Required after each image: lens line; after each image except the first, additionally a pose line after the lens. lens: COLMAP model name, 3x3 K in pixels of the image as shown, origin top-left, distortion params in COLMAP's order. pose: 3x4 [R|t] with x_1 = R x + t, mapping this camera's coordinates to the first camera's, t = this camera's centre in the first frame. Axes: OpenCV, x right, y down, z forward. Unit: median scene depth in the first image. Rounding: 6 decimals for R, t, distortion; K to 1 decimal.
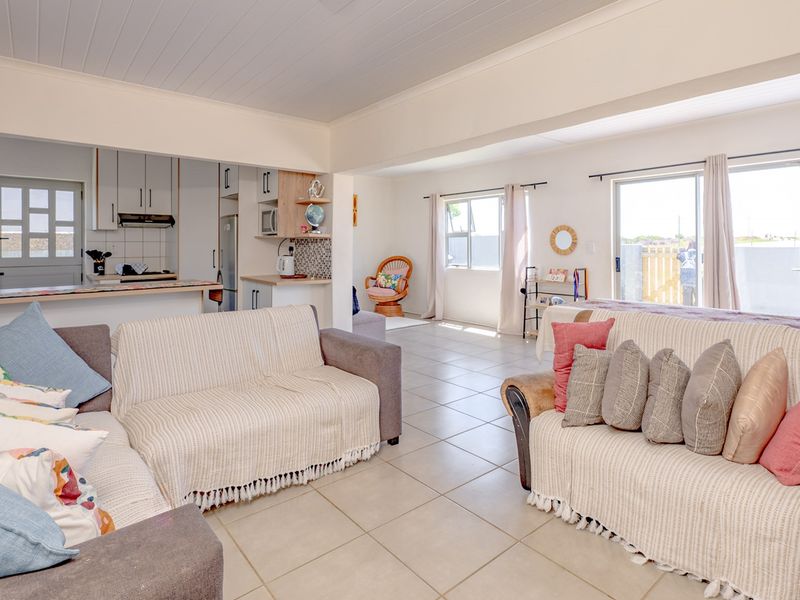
lens RADIAL K [[446.2, 0, 405.5], [0, 446.2, 250.3], [0, 0, 1]] dist [0.009727, -0.000372]
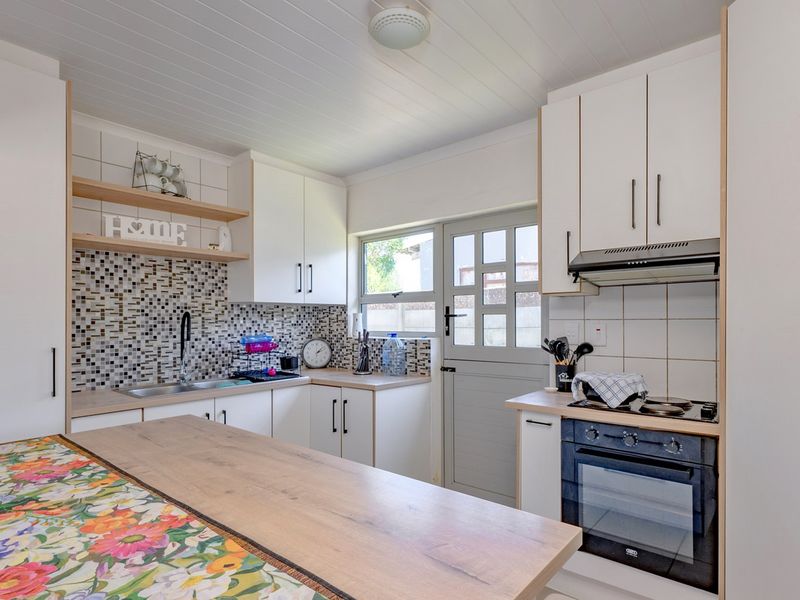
lens RADIAL K [[446.2, 0, 400.0], [0, 446.2, 322.6], [0, 0, 1]] dist [0.009727, -0.000372]
pose [[0.168327, 0.006270, -0.985711, -0.257013], [-0.005214, 0.999971, 0.005470, -0.017963], [0.985717, 0.004219, 0.168355, 0.761047]]
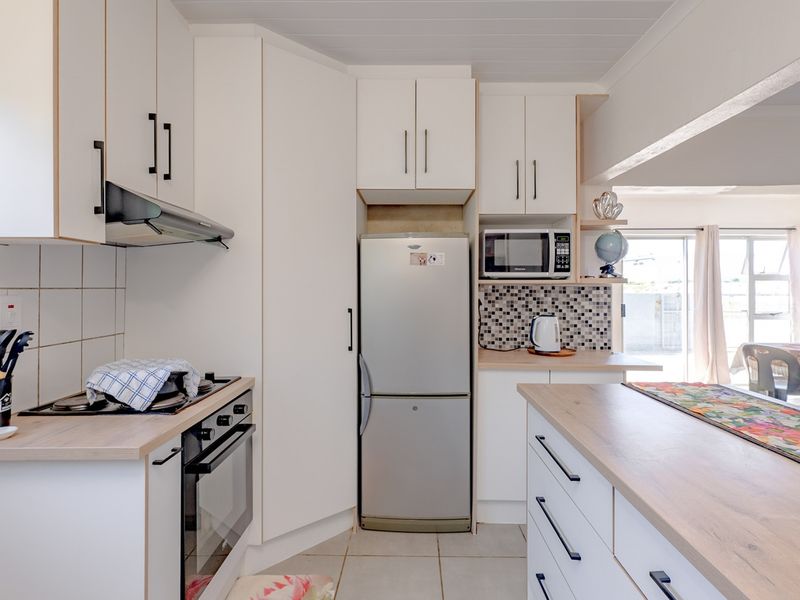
lens RADIAL K [[446.2, 0, 406.0], [0, 446.2, 287.9], [0, 0, 1]] dist [0.009727, -0.000372]
pose [[0.650272, 0.004517, 0.759688, -0.723095], [0.002276, 0.999966, -0.007894, -0.017303], [-0.759698, 0.006862, 0.650239, 0.692105]]
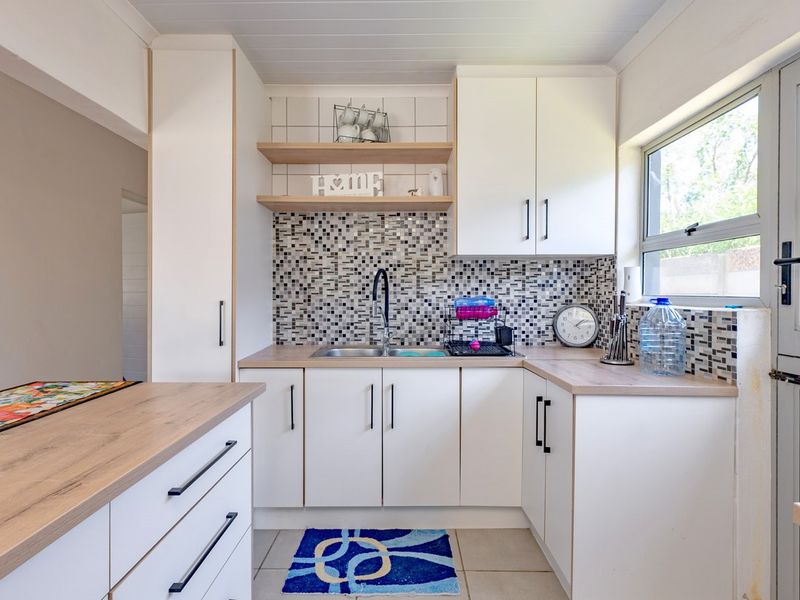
lens RADIAL K [[446.2, 0, 392.4], [0, 446.2, 292.5], [0, 0, 1]] dist [0.009727, -0.000372]
pose [[-0.645164, 0.006065, -0.764020, -0.466192], [-0.006083, 0.999896, 0.013074, -0.007353], [0.764020, 0.013082, -0.645060, 0.920338]]
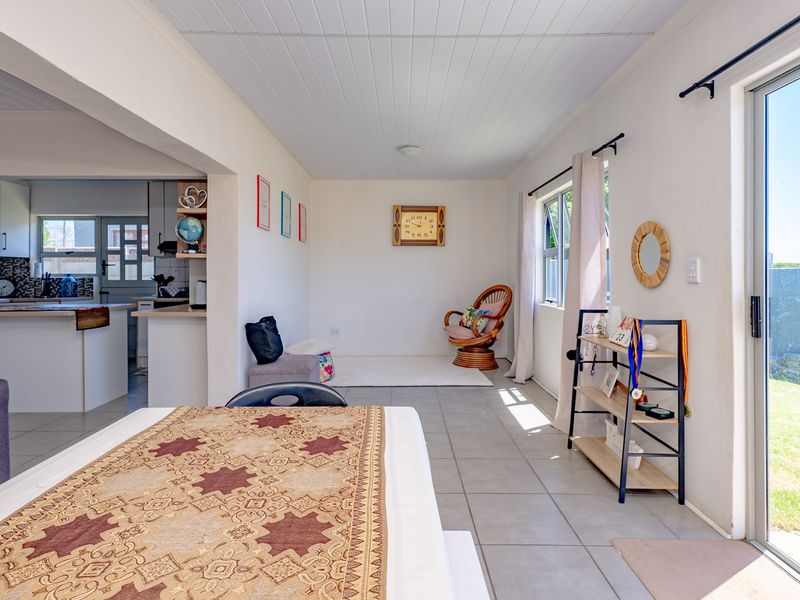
lens RADIAL K [[446.2, 0, 387.0], [0, 446.2, 275.9], [0, 0, 1]] dist [0.009727, -0.000372]
pose [[0.755782, 0.003507, -0.654814, 0.490575], [-0.006788, 0.999974, -0.002480, 0.001969], [0.654788, 0.006319, 0.755786, 0.524913]]
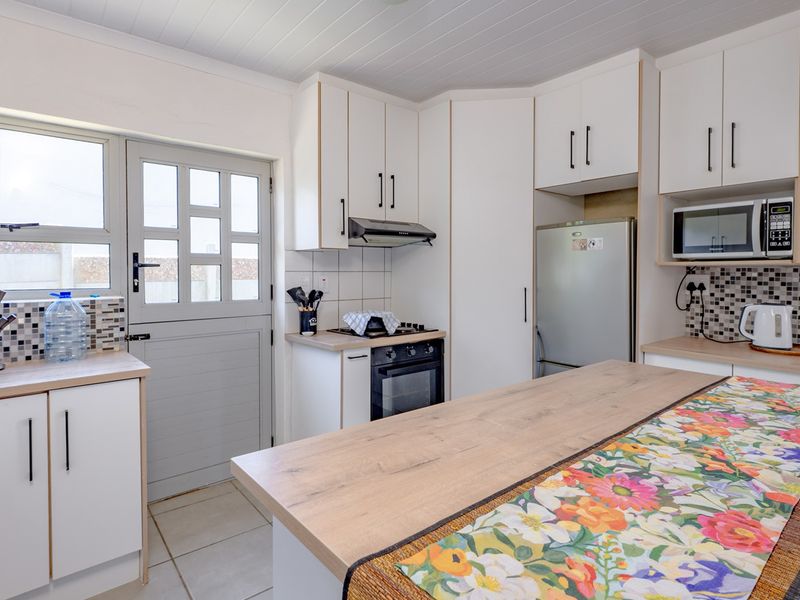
lens RADIAL K [[446.2, 0, 395.0], [0, 446.2, 283.6], [0, 0, 1]] dist [0.009727, -0.000372]
pose [[0.999941, 0.003115, -0.010364, -0.578137], [-0.002934, 0.999845, 0.017364, -0.014605], [0.010417, -0.017333, 0.999796, 0.475887]]
